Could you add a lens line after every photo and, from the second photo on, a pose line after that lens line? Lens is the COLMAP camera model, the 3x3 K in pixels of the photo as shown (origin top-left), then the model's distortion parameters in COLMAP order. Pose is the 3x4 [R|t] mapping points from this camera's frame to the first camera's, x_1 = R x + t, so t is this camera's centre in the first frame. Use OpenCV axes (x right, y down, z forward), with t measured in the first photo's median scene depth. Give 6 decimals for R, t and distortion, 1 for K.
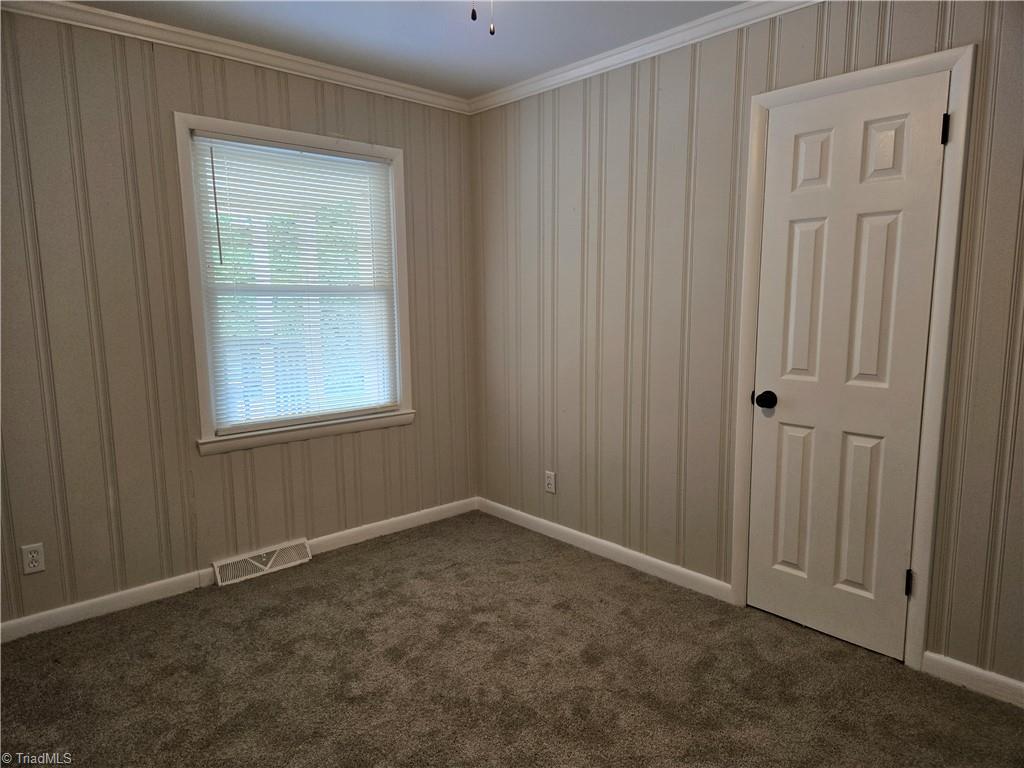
lens RADIAL K [[686.0, 0, 512.2], [0, 686.0, 393.0], [0, 0, 1]] dist [0.063561, -0.054400]
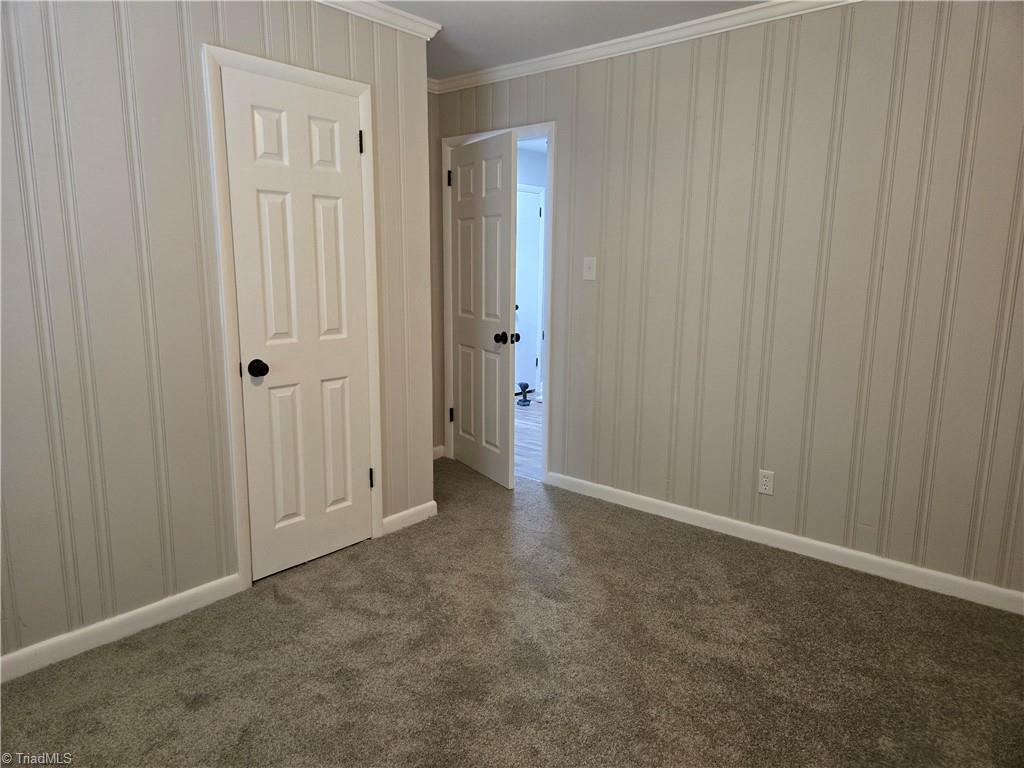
lens RADIAL K [[686.0, 0, 511.8], [0, 686.0, 380.0], [0, 0, 1]] dist [0.063561, -0.054400]
pose [[-0.142433, -0.163318, 0.976238, -0.683117], [0.134606, 0.973935, 0.182572, -0.110486], [-0.980609, 0.157412, -0.116737, 0.786088]]
